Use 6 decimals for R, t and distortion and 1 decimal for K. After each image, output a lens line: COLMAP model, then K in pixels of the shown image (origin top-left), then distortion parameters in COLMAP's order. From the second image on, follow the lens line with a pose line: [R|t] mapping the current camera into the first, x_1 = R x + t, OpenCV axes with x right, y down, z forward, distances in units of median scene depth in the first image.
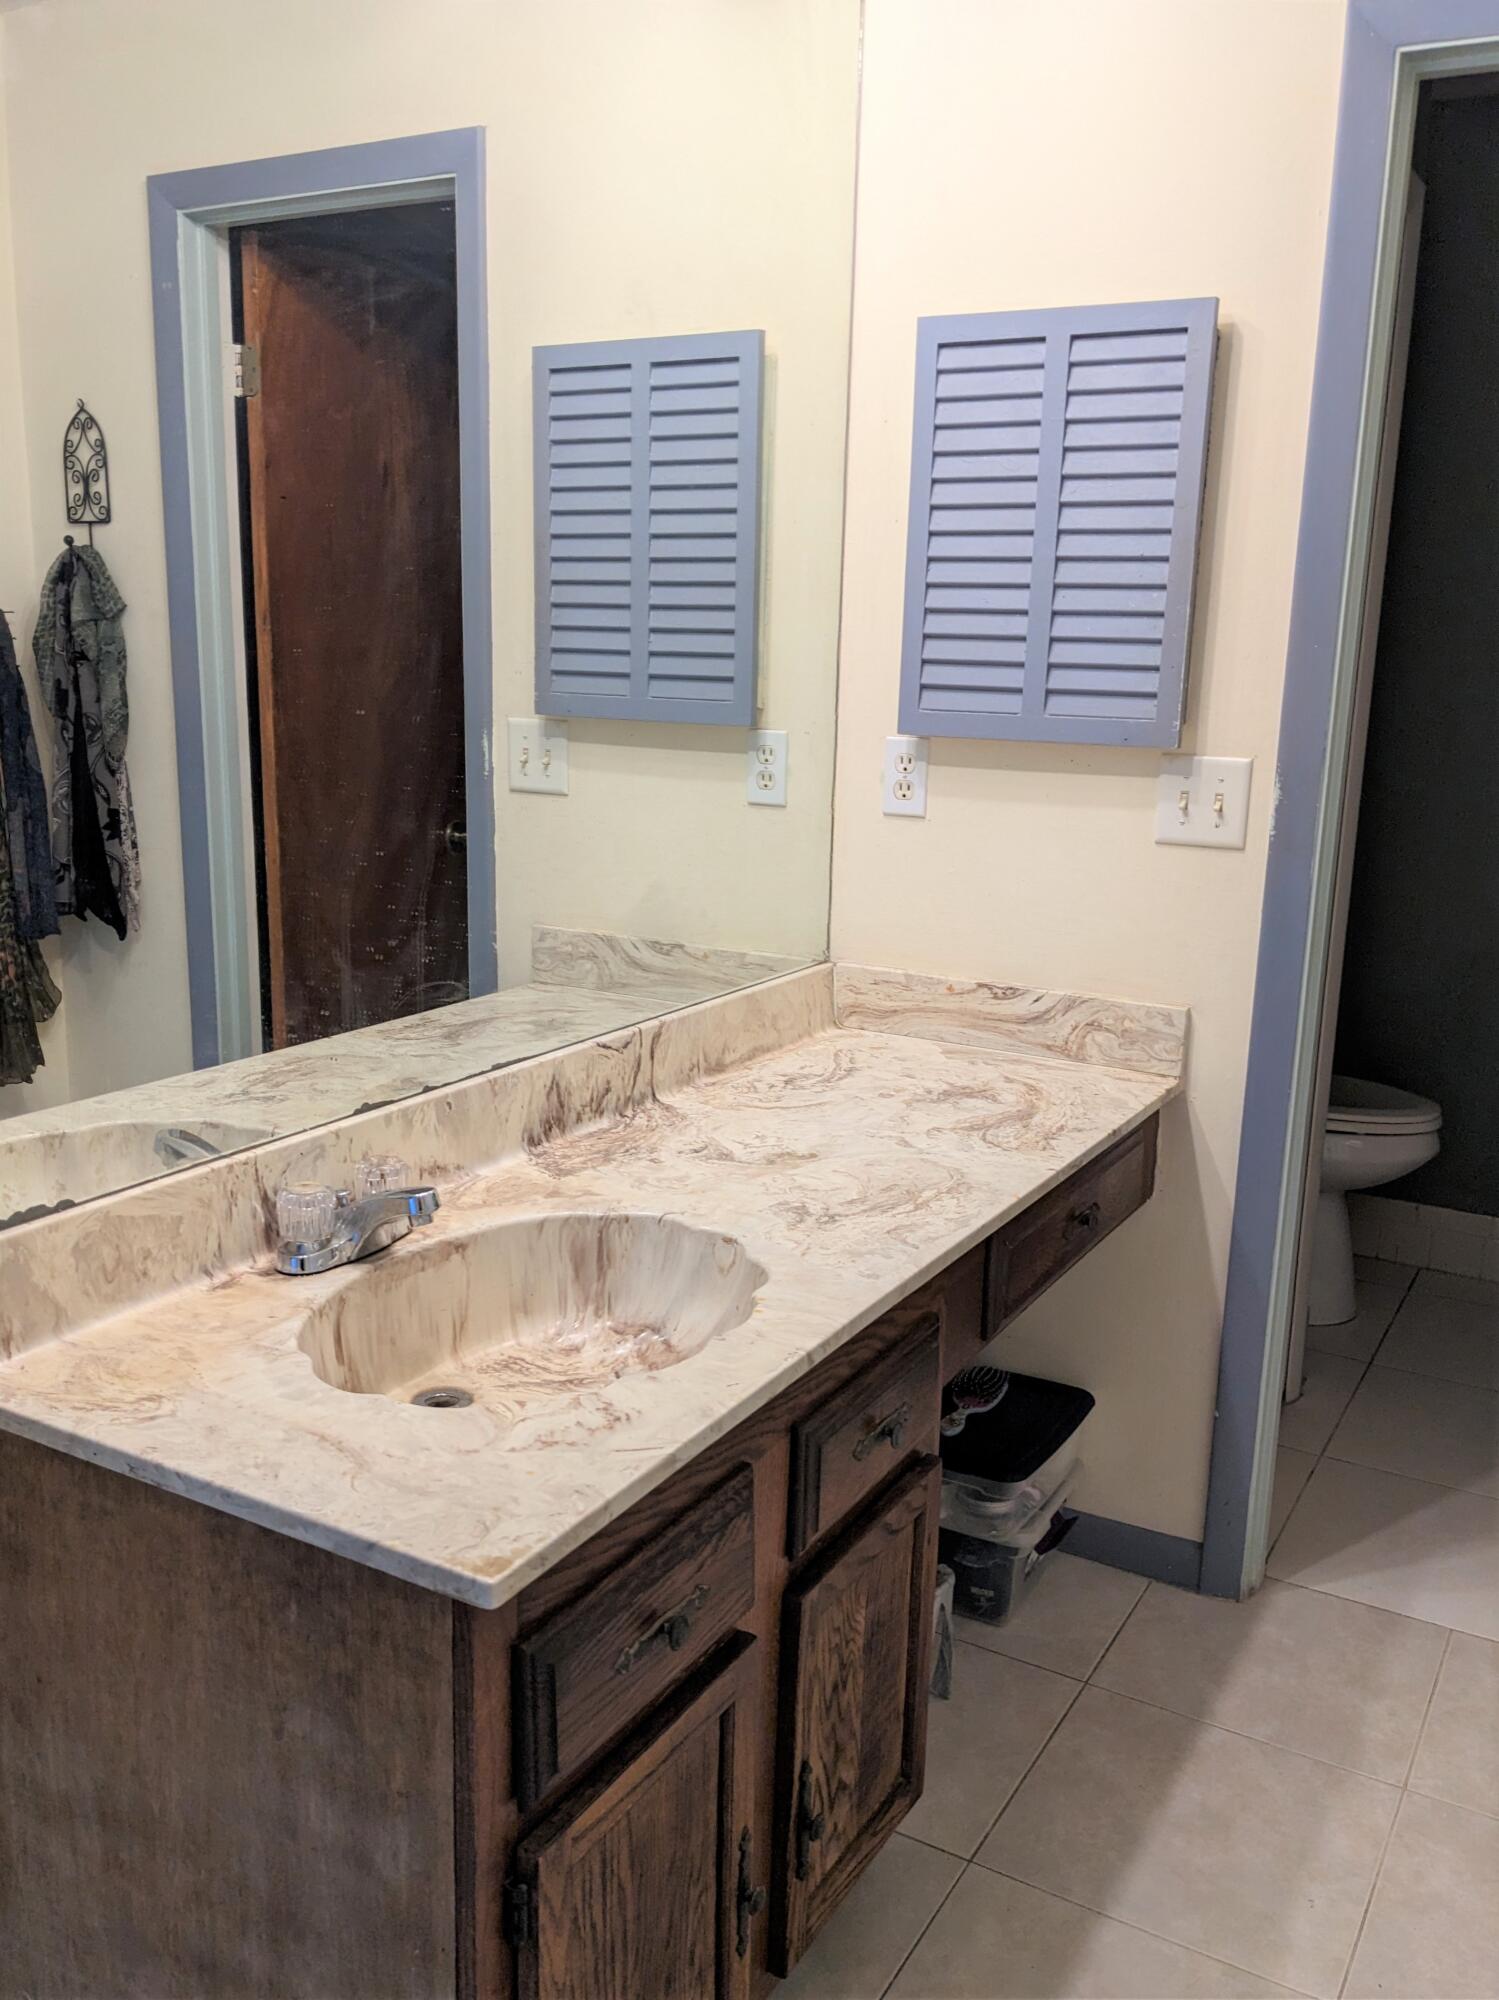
lens RADIAL K [[1668.2, 0, 746.9], [0, 1668.2, 1054.4], [0, 0, 1]] dist [0.064988, -0.116540]
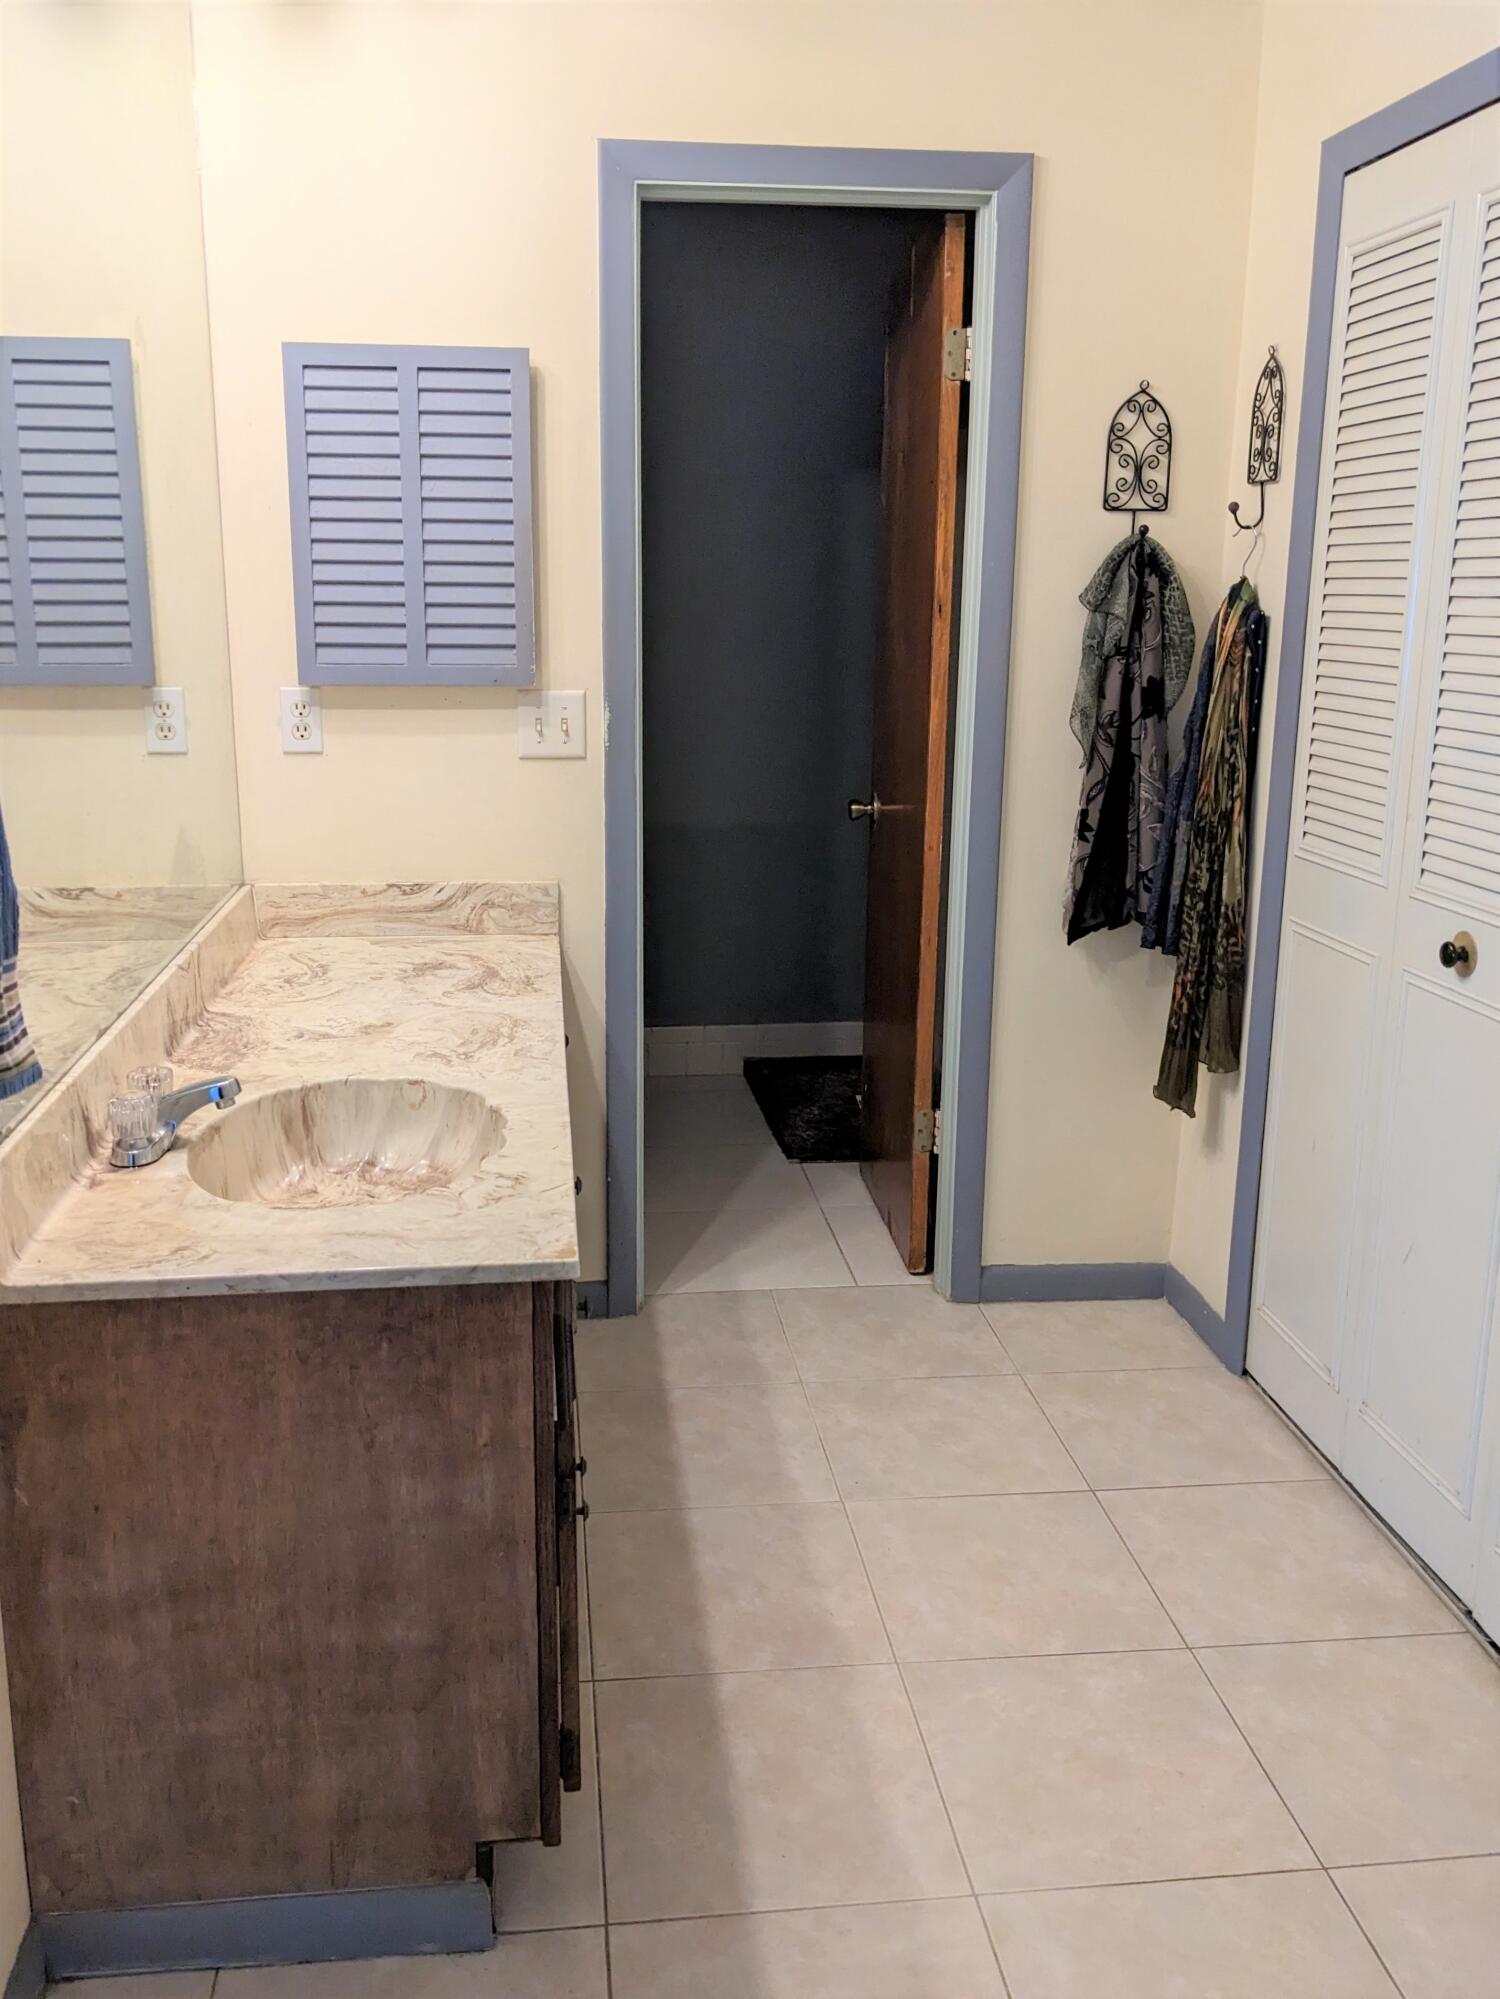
lens RADIAL K [[1667.0, 0, 703.6], [0, 1667.0, 1021.9], [0, 0, 1]] dist [0.058648, -0.094910]
pose [[0.809934, -0.171234, 0.560969, -0.418877], [0.156462, 0.984853, 0.074721, 0.001783], [-0.565267, 0.027251, 0.824458, -0.158064]]
